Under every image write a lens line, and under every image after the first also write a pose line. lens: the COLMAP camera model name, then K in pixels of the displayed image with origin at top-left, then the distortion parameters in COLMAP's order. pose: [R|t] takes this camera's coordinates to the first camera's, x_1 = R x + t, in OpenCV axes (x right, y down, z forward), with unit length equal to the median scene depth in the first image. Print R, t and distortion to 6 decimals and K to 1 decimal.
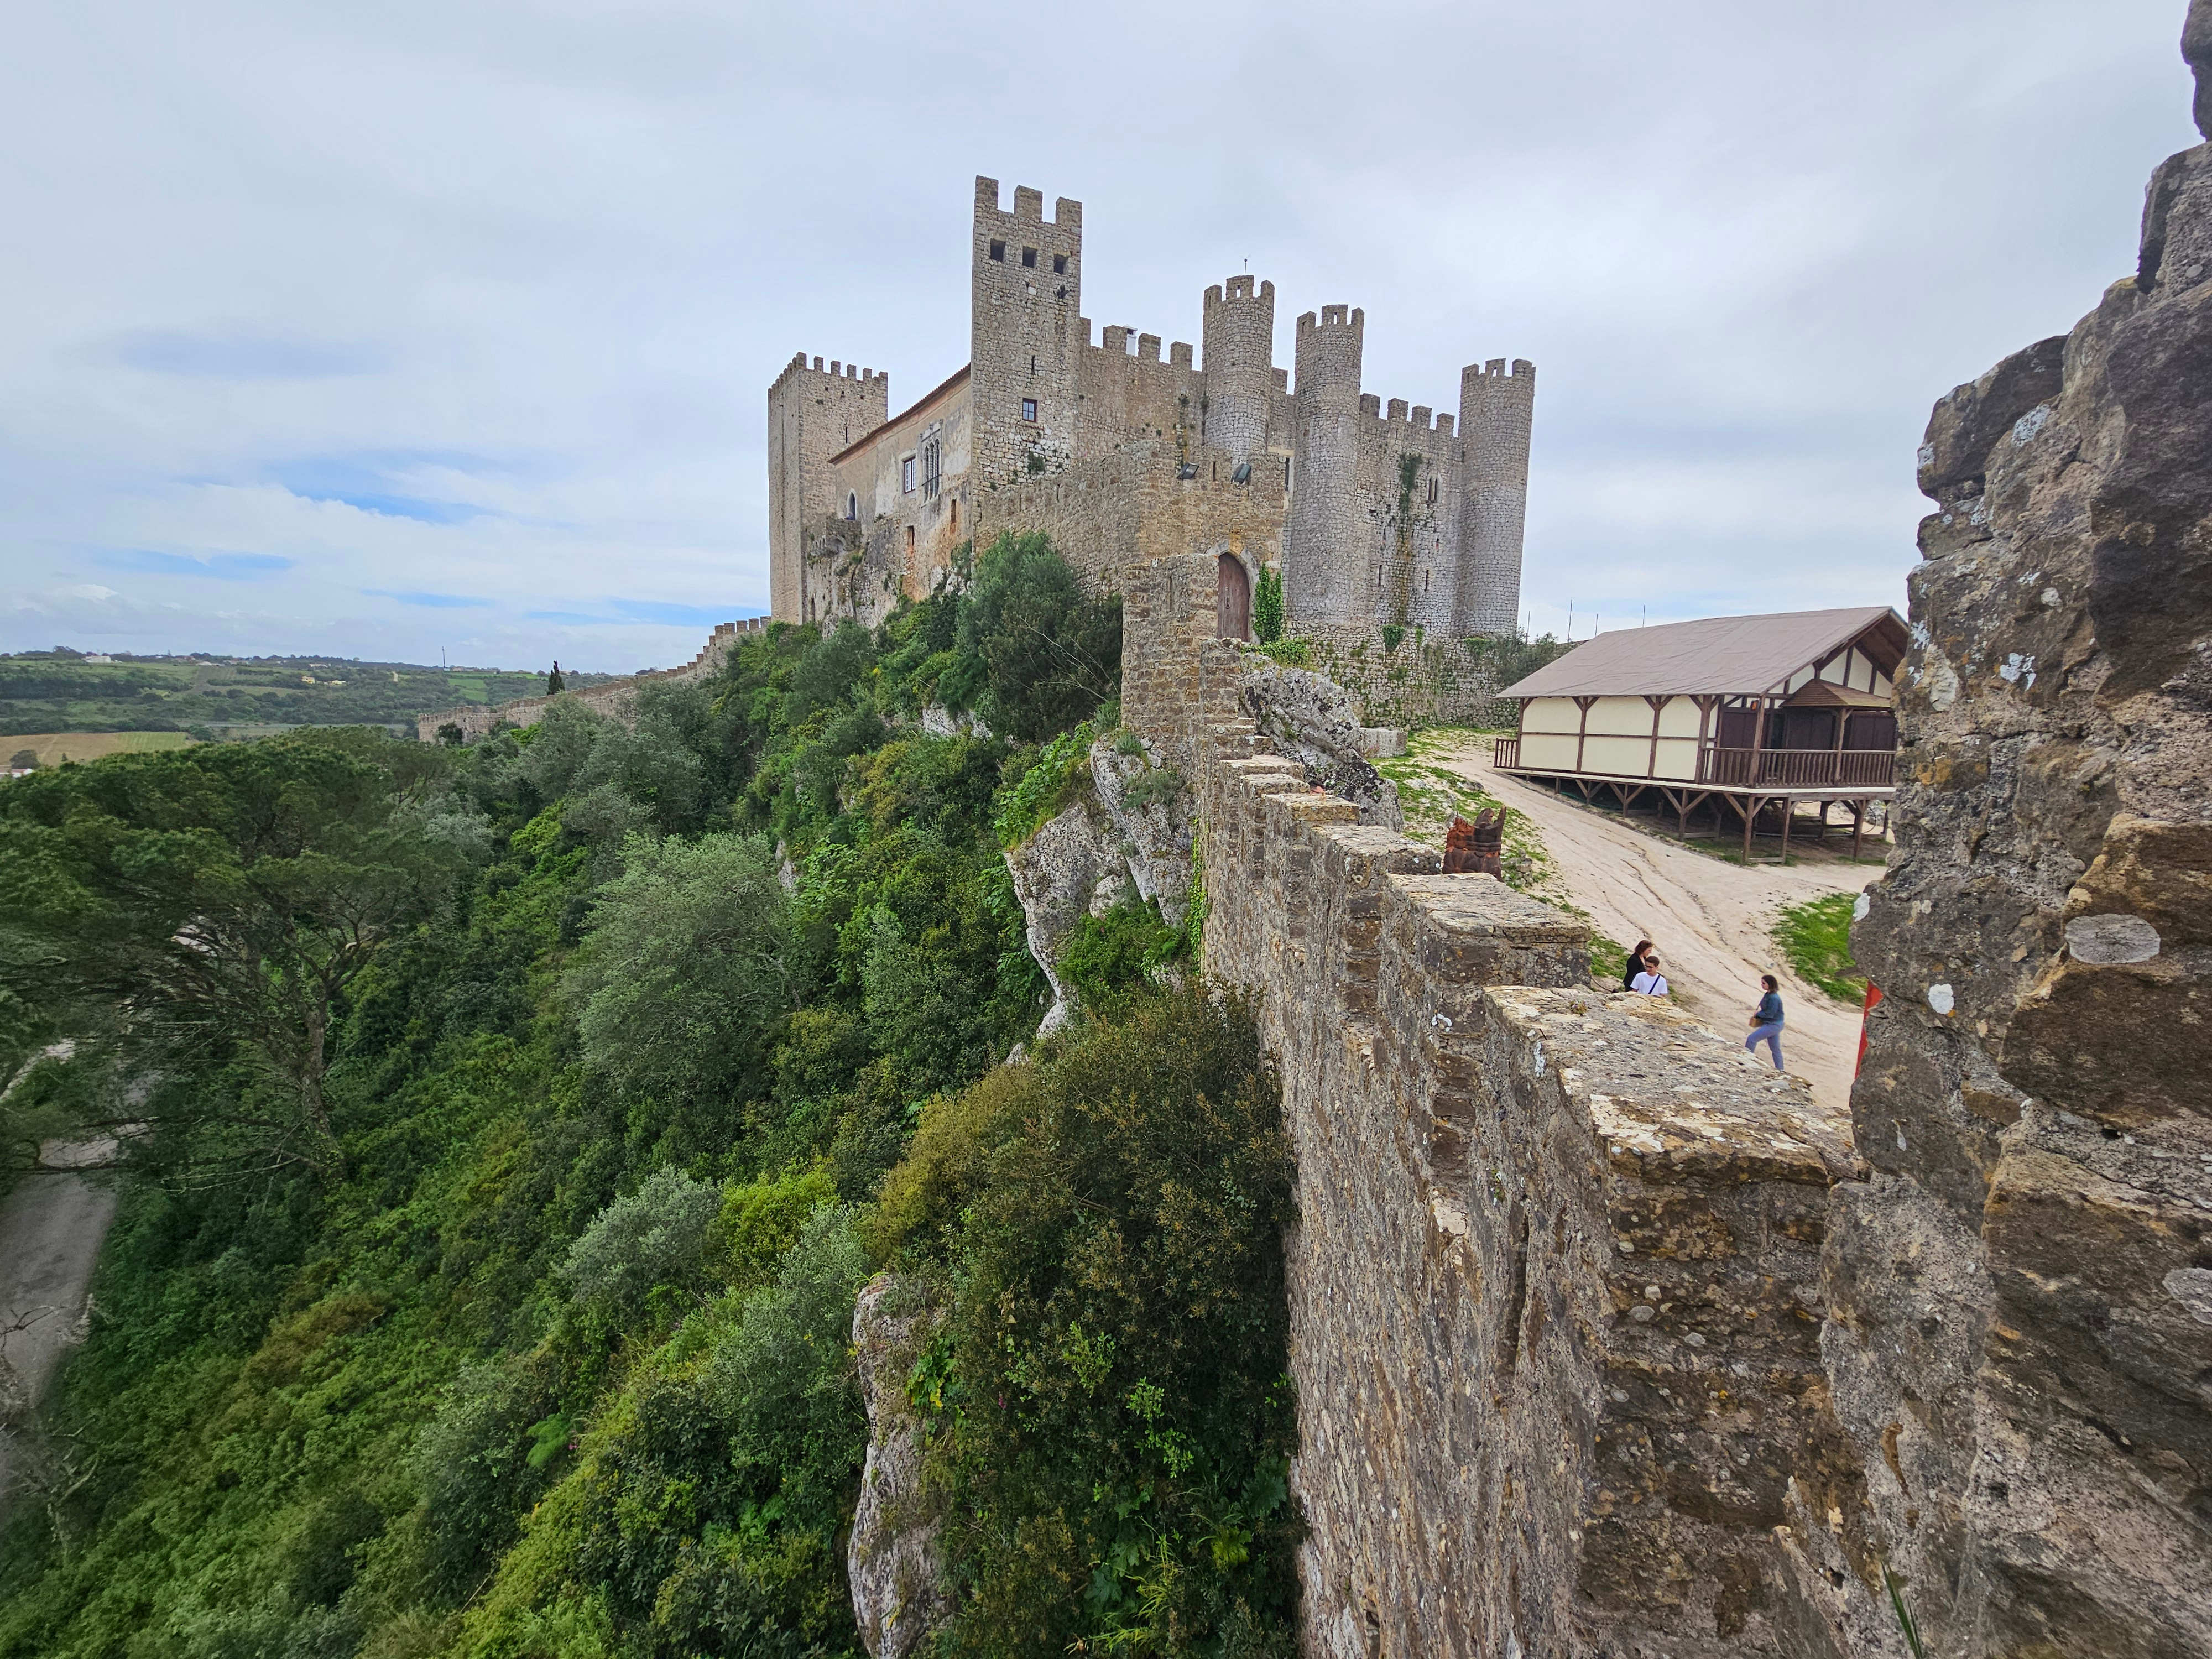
lens RADIAL K [[884.2, 0, 1096.9], [0, 884.2, 834.1], [0, 0, 1]] dist [-0.001392, 0.000061]
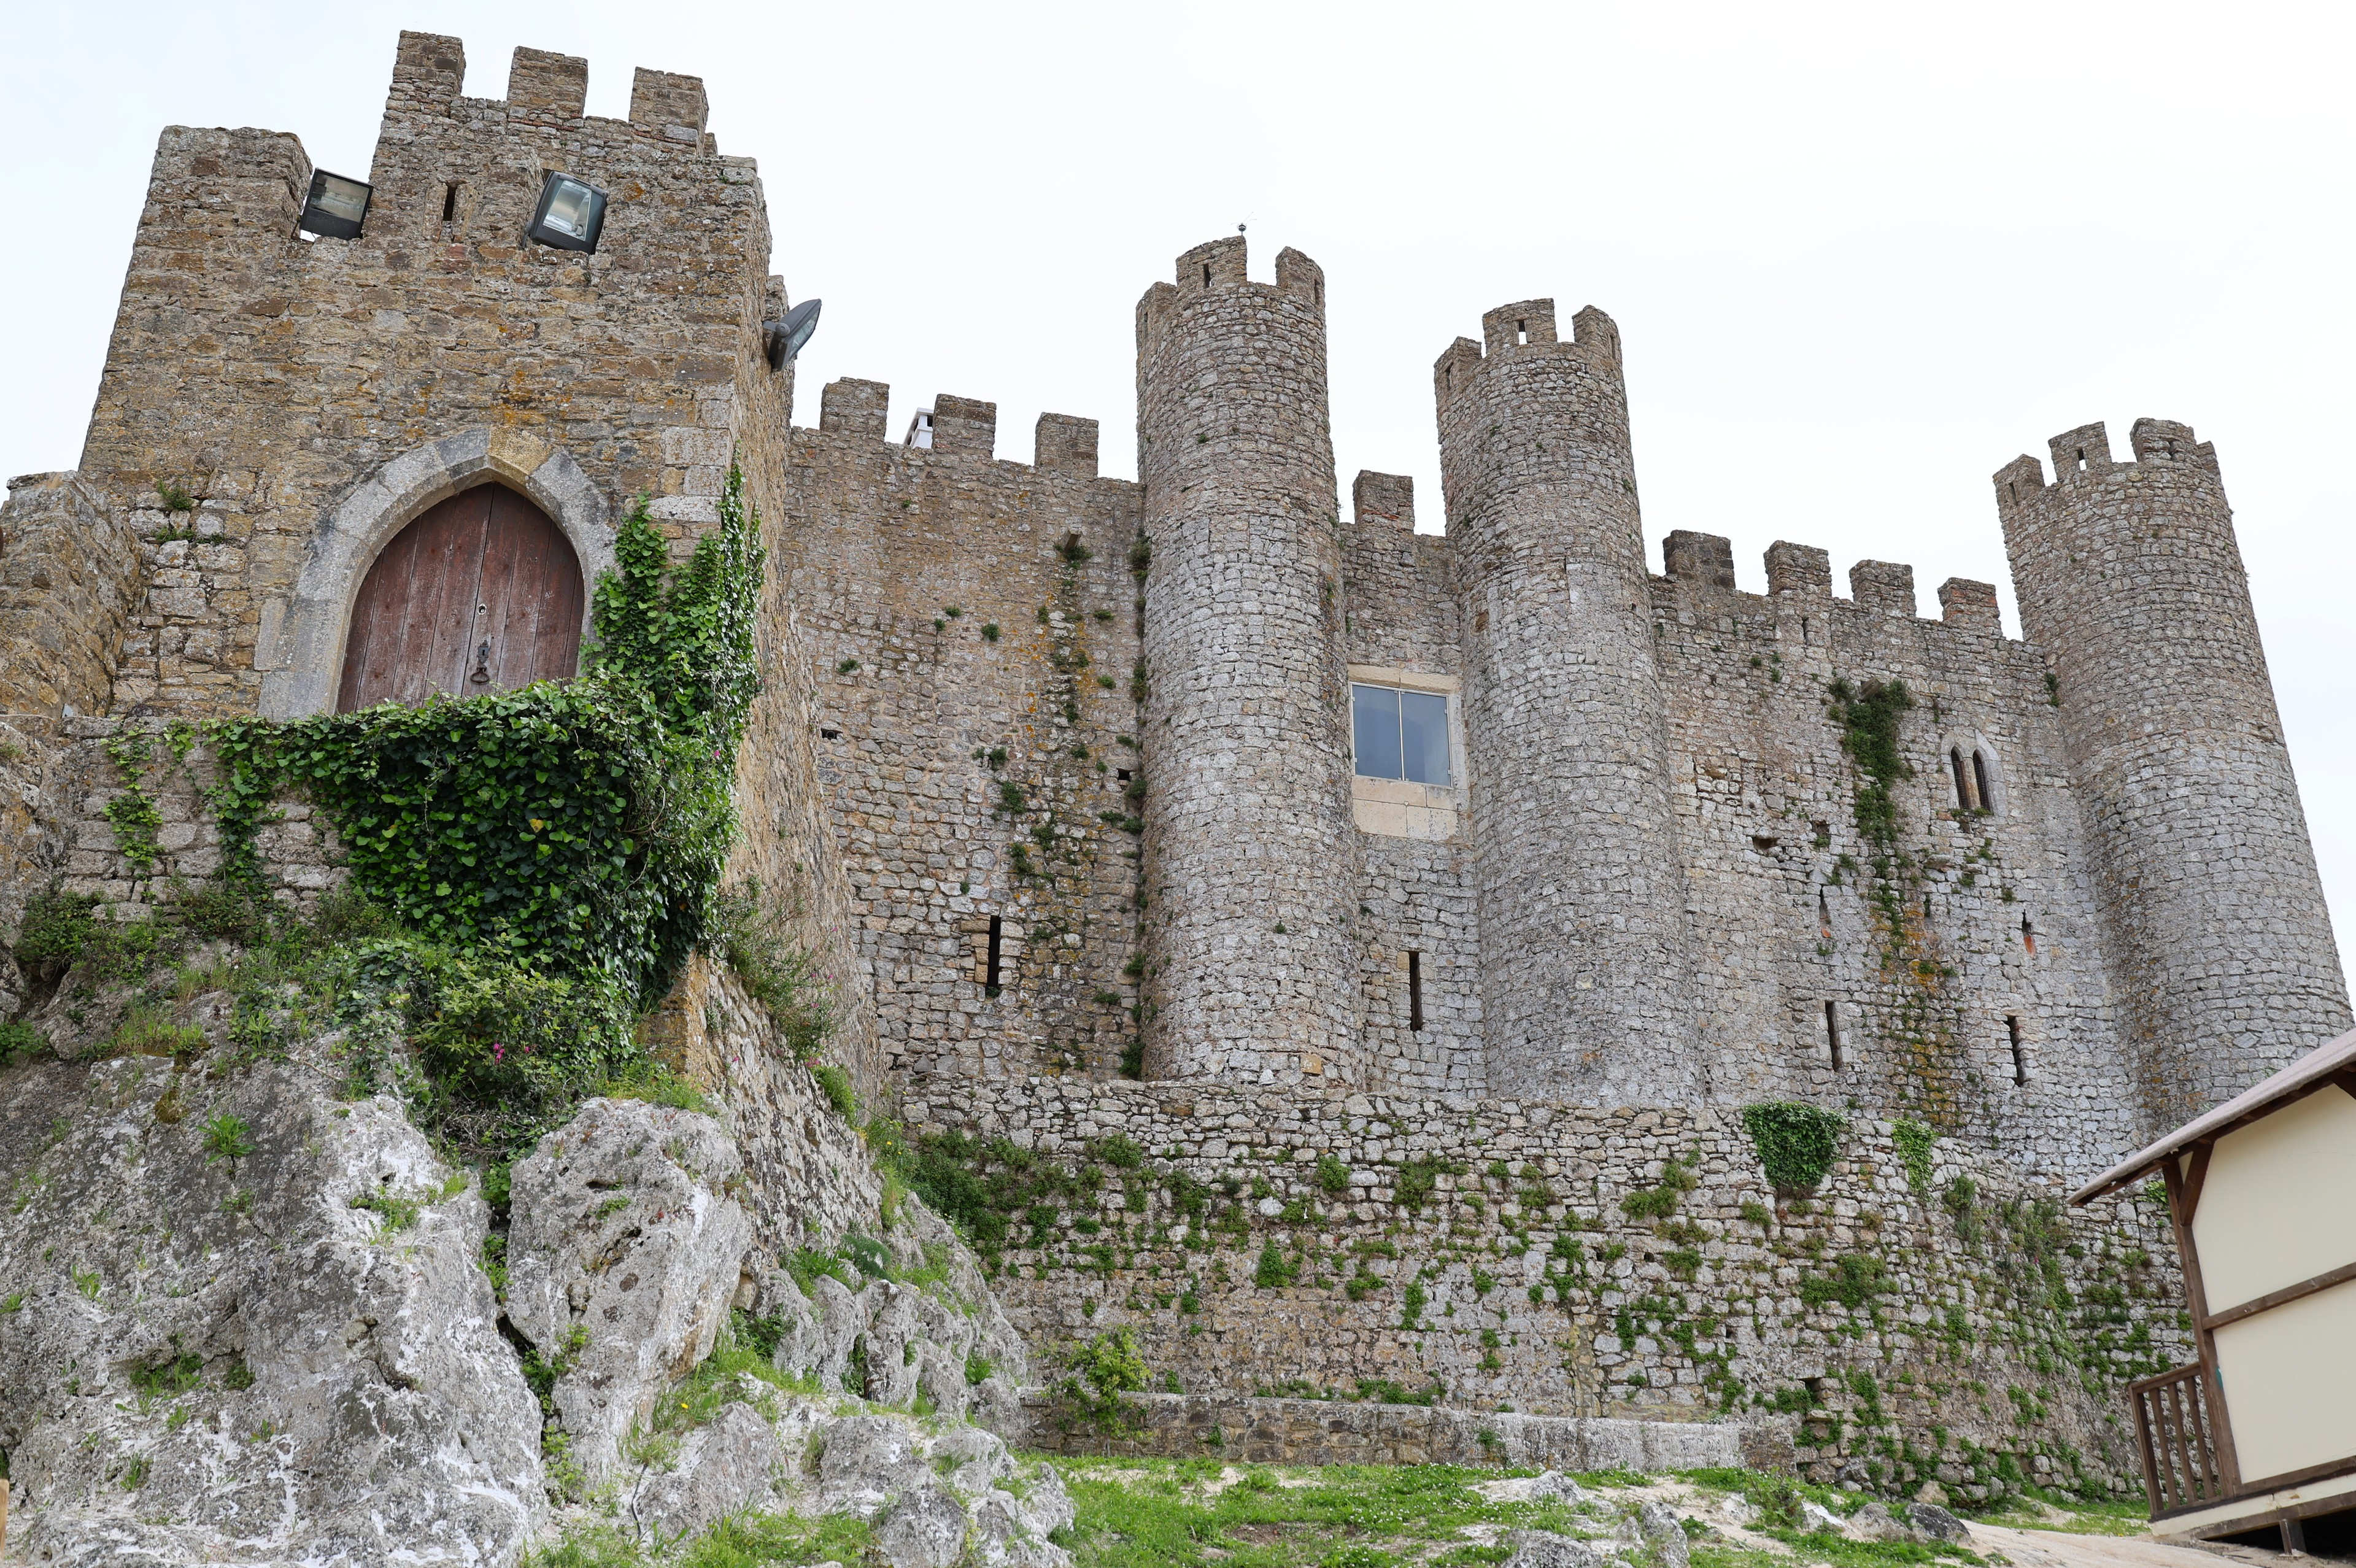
lens RADIAL K [[2315.6, 0, 1181.4], [0, 2315.6, 777.6], [0, 0, 1]] dist [-0.006754, 0.000000]
pose [[0.988797, -0.090112, -0.118996, 0.234074], [0.012100, 0.842976, -0.537816, 0.052334], [0.148774, 0.530351, 0.834622, 0.320274]]
